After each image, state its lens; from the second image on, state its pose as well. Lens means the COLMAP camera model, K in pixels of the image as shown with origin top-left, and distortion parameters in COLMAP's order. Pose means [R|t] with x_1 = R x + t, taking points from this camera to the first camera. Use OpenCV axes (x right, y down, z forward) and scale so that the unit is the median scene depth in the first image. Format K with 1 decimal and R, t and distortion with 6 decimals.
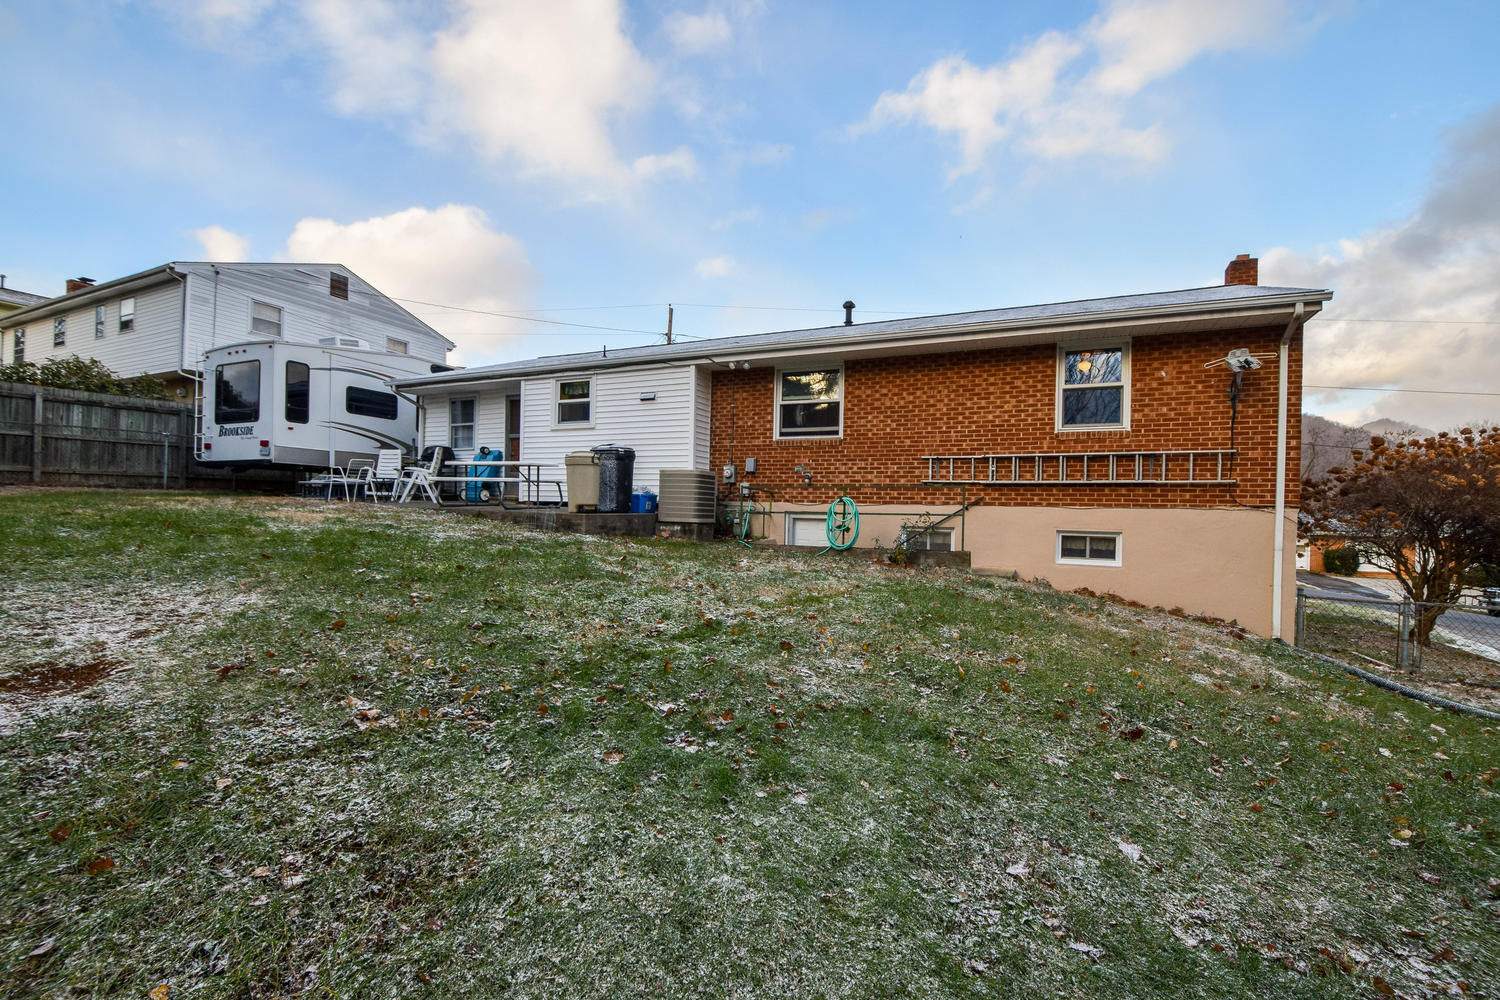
lens RADIAL K [[656.8, 0, 752.7], [0, 656.8, 514.9], [0, 0, 1]] dist [-0.000989, -0.000944]
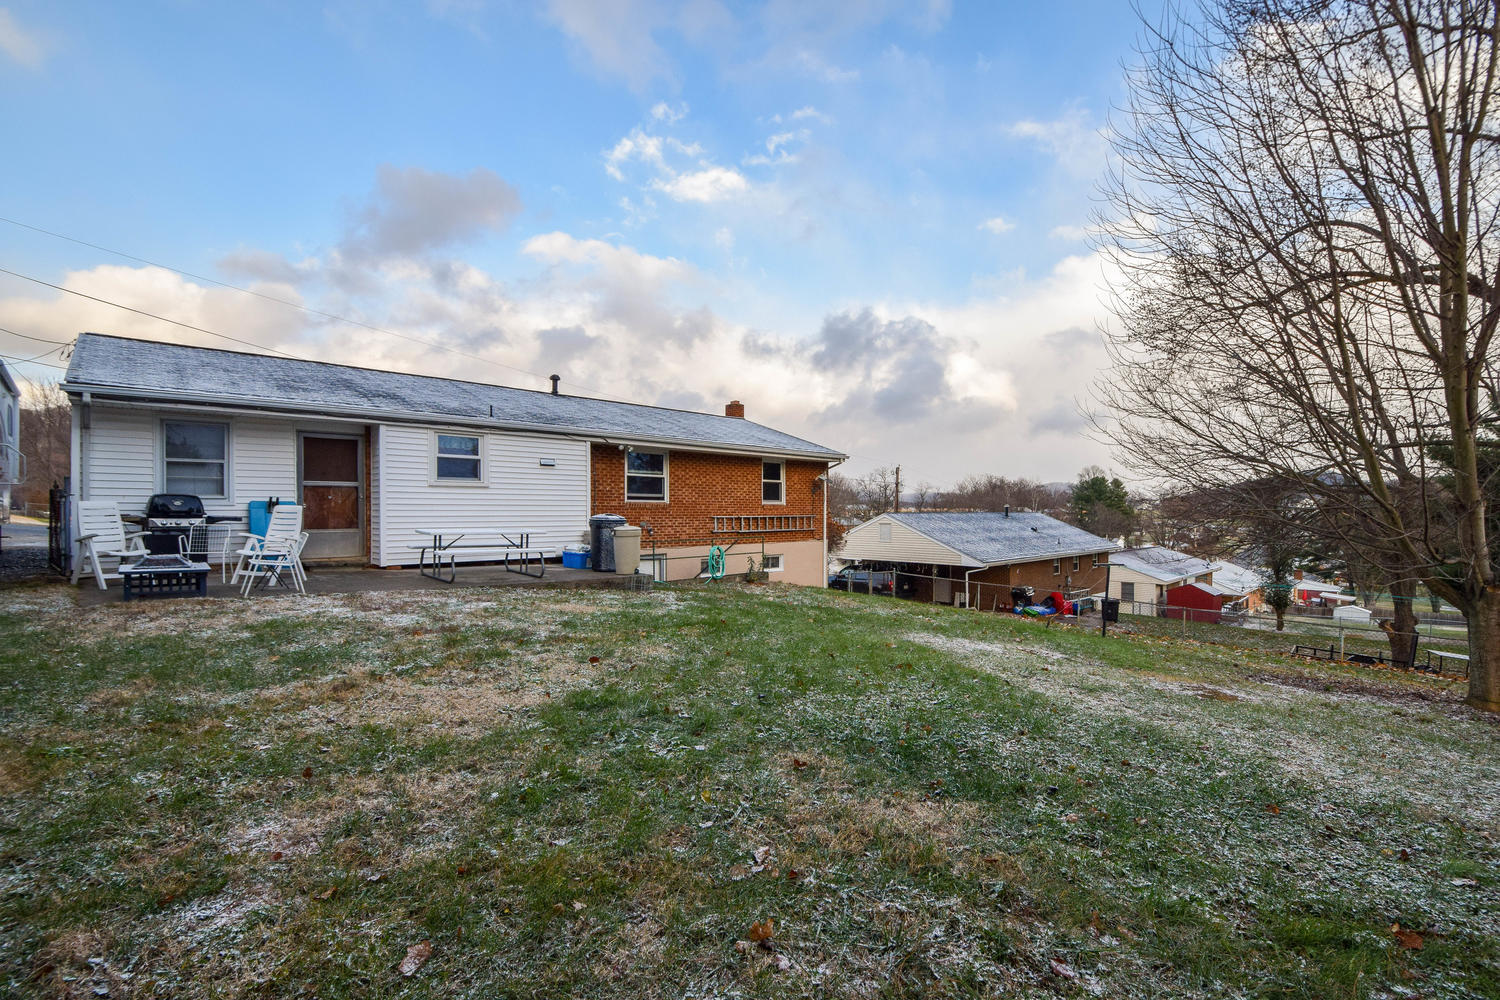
lens RADIAL K [[656.8, 0, 752.7], [0, 656.8, 514.9], [0, 0, 1]] dist [-0.000989, -0.000944]
pose [[0.363366, -0.027179, 0.931250, -1.152442], [0.006548, 0.999624, 0.026620, -0.126178], [-0.931623, -0.003575, 0.363408, 0.283794]]
